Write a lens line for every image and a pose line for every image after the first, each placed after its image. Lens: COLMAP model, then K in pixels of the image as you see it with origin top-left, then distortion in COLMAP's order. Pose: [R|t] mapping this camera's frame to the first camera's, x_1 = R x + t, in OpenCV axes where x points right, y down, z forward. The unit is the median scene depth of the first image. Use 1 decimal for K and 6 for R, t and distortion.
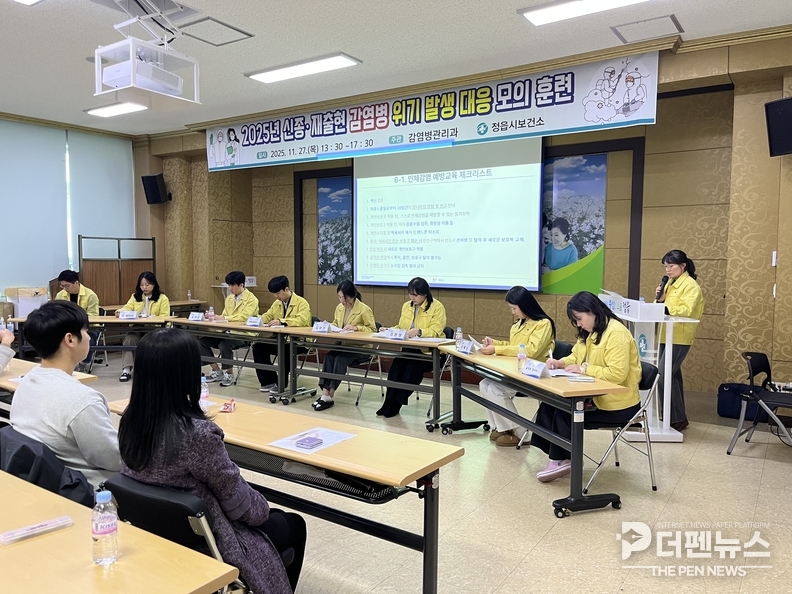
lens RADIAL K [[620.0, 0, 418.8], [0, 620.0, 317.9], [0, 0, 1]] dist [0.006141, -0.001319]
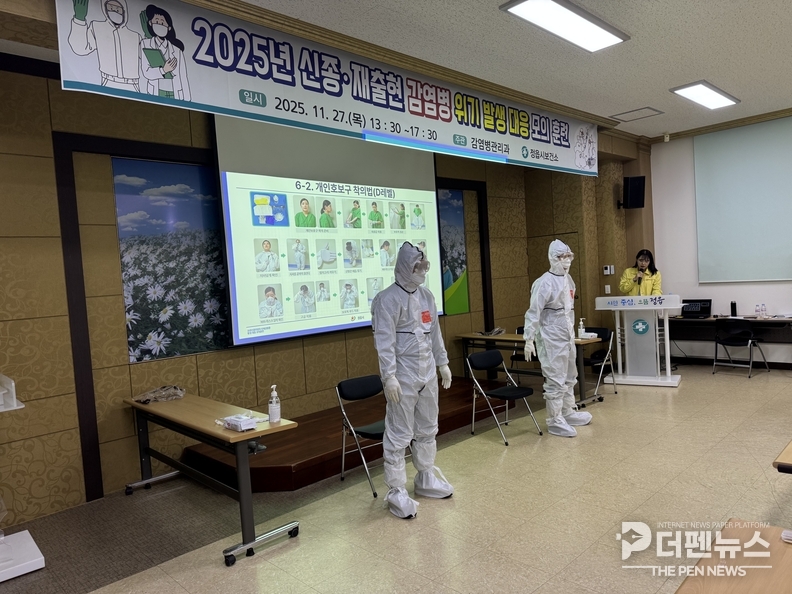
lens RADIAL K [[546.1, 0, 396.3], [0, 546.1, 301.2], [0, 0, 1]] dist [0.023783, -0.013349]
pose [[0.238819, -0.068647, 0.968635, -0.685655], [0.154412, 0.987491, 0.031913, -0.106777], [-0.958709, 0.141948, 0.246432, 0.849587]]
